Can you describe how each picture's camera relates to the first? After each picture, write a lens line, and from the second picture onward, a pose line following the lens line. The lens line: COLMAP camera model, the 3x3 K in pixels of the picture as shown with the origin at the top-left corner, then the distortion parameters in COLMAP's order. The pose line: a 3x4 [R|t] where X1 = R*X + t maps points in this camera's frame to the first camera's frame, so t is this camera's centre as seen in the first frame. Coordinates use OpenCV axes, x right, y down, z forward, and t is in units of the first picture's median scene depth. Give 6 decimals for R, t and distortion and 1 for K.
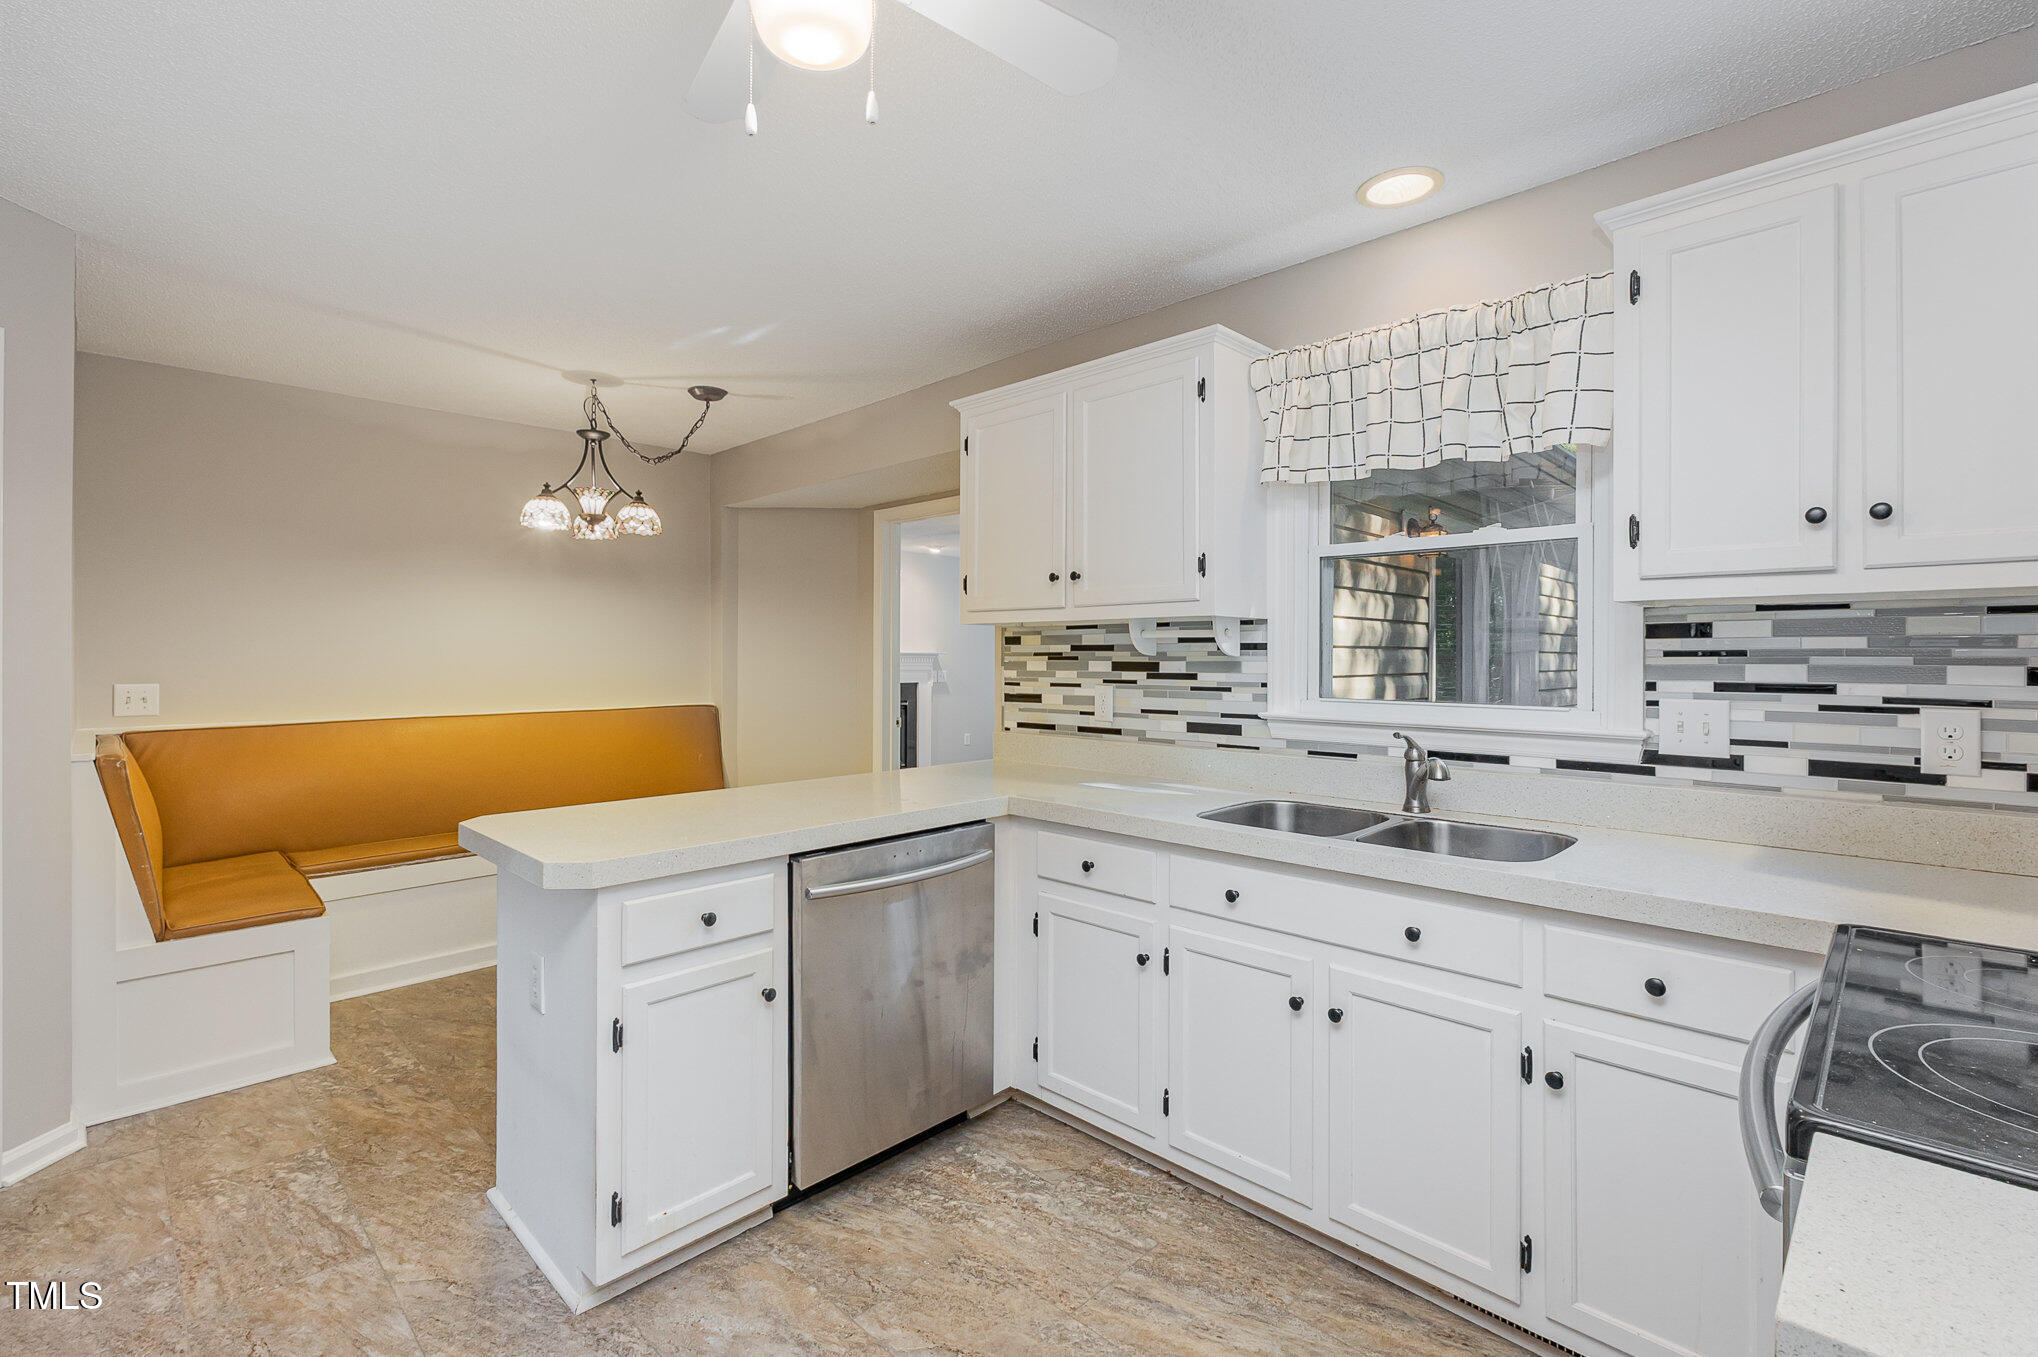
lens RADIAL K [[912.6, 0, 1023.9], [0, 912.6, 665.4], [0, 0, 1]] dist [-0.002955, 0.000047]
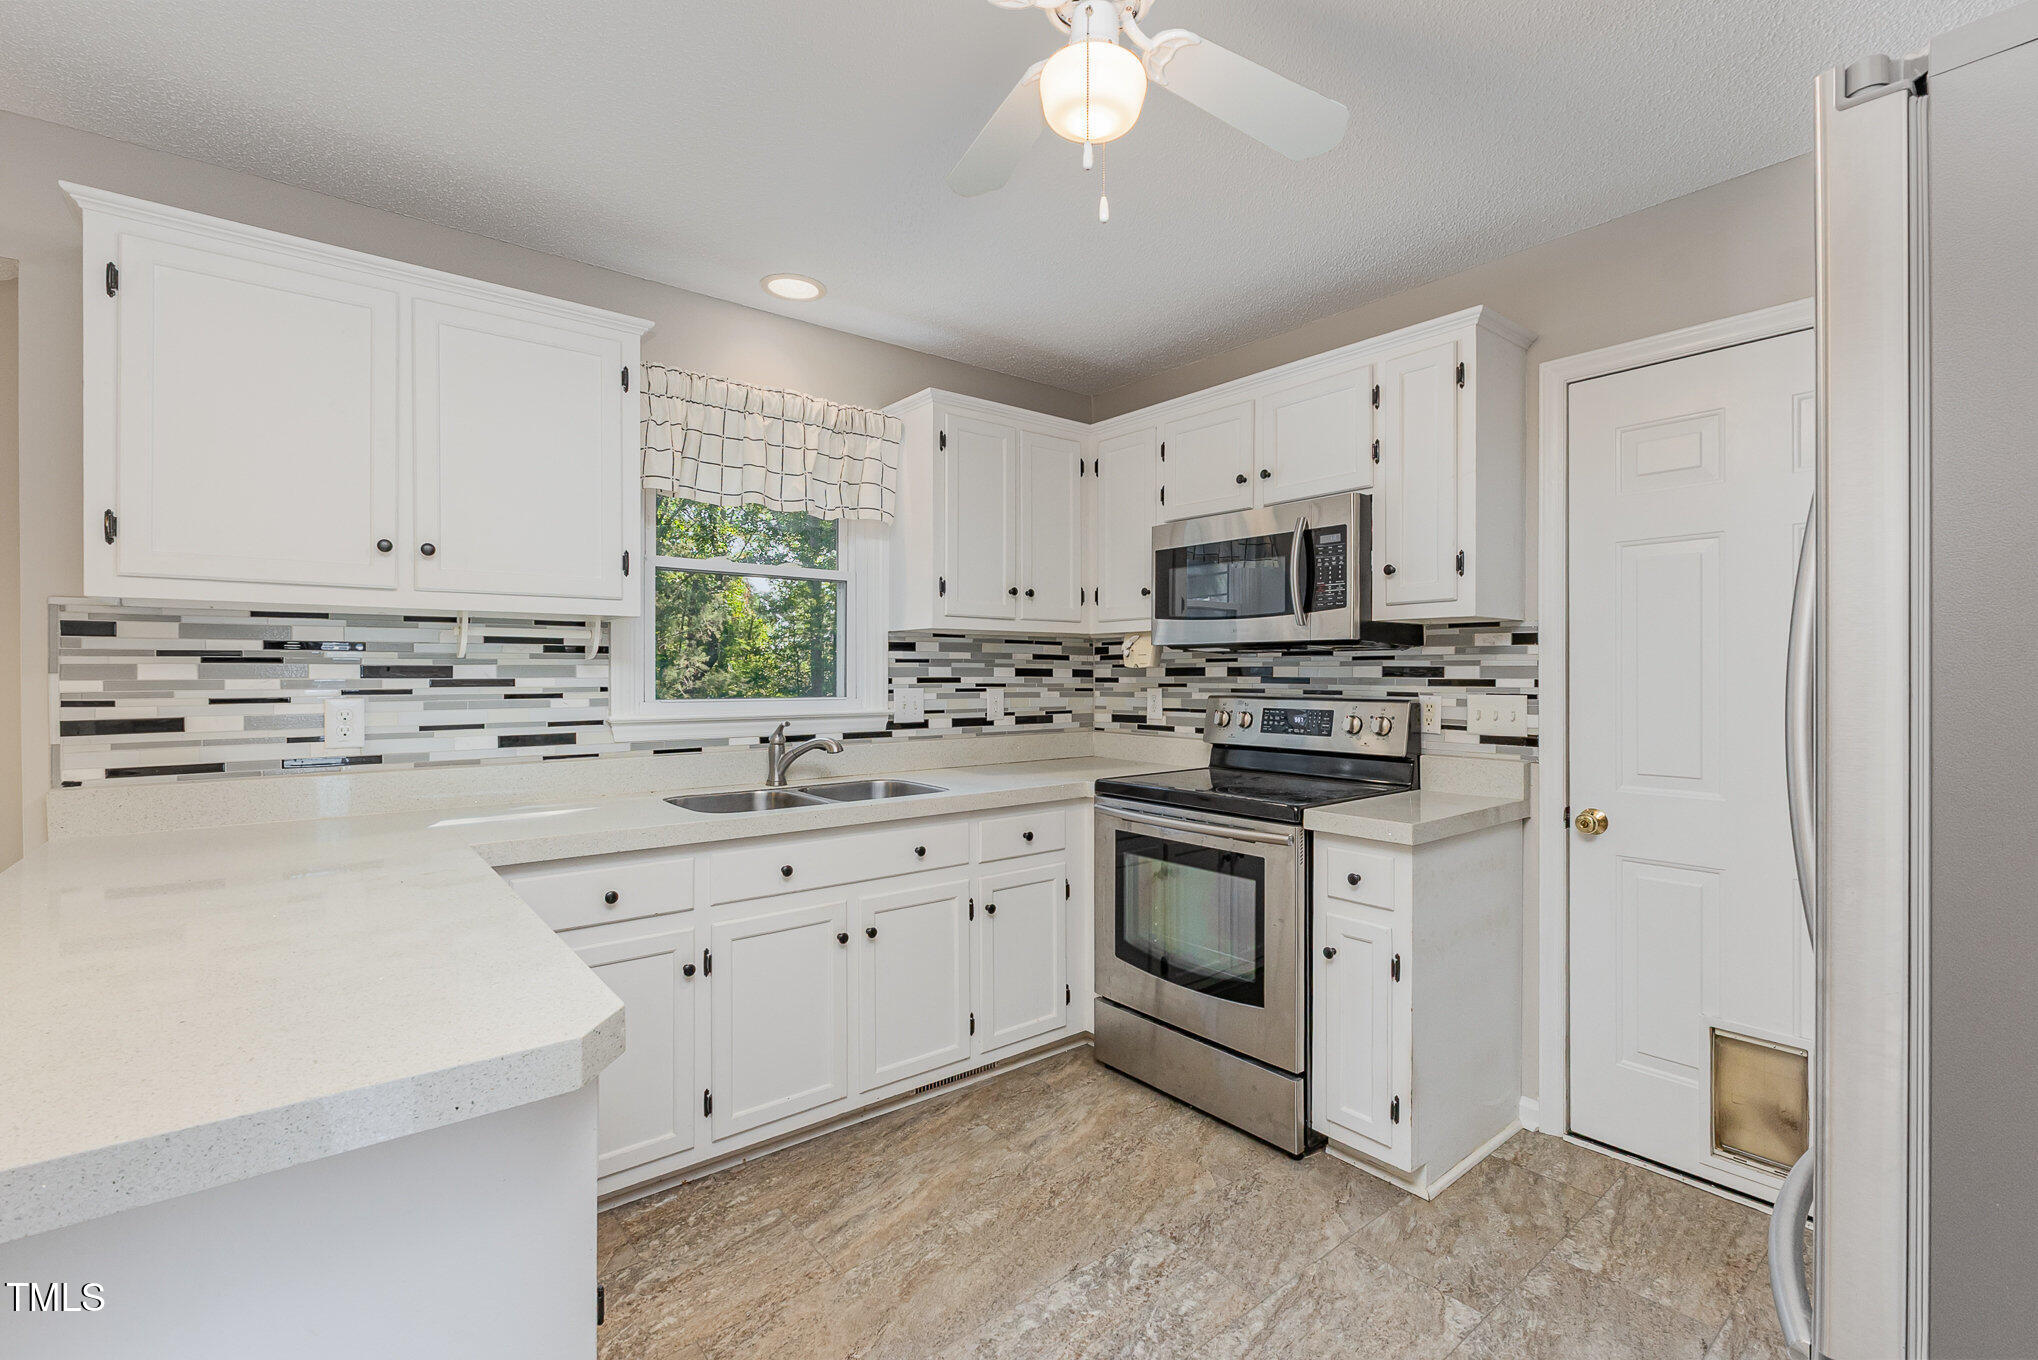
lens RADIAL K [[912.6, 0, 1033.0], [0, 912.6, 679.0], [0, 0, 1]] dist [-0.002955, 0.000047]
pose [[0.101710, -0.020278, 0.994607, -0.843299], [-0.001479, 0.999788, 0.020535, -0.013087], [-0.994813, -0.003559, 0.101659, 0.567802]]
